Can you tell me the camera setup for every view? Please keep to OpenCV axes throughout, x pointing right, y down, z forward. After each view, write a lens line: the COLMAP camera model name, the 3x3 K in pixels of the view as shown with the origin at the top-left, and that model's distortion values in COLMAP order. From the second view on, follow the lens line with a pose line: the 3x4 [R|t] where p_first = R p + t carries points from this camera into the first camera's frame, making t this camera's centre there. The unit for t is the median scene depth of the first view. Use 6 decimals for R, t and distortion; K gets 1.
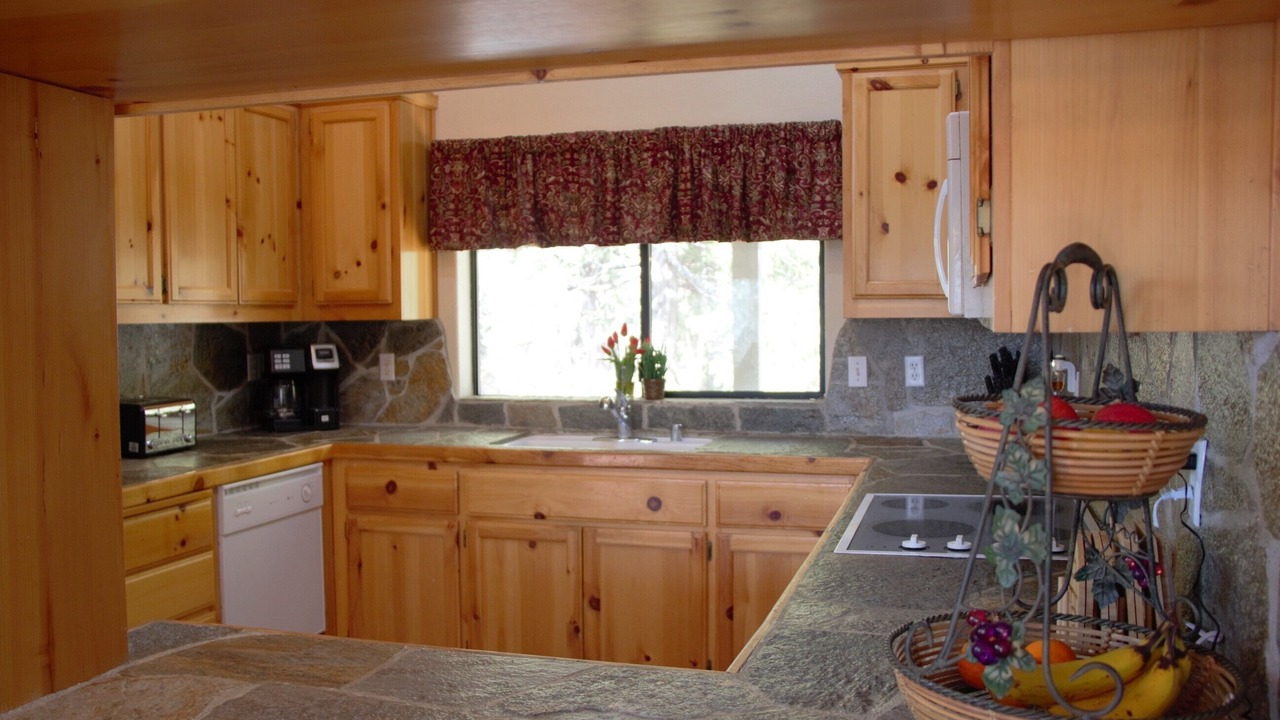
lens RADIAL K [[1103.5, 0, 640.0], [0, 1103.5, 360.0], [0, 0, 1]] dist [-0.188958, 0.154312]
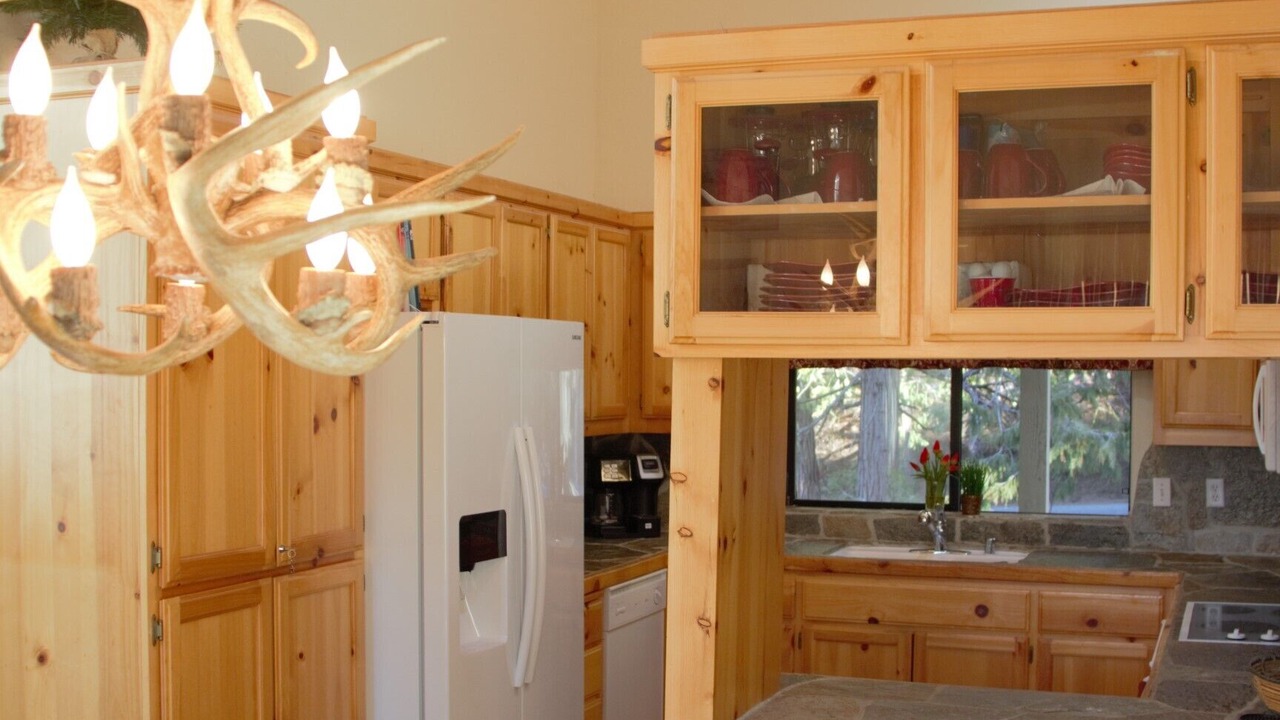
lens RADIAL K [[1510.5, 0, 640.0], [0, 1510.5, 360.0], [0, 0, 1]] dist [-0.199240, 0.081923]
pose [[0.995519, 0.016110, -0.093178, -0.179740], [-0.020511, 0.998709, -0.046462, -0.041662], [0.092309, 0.048165, 0.994565, -0.493280]]
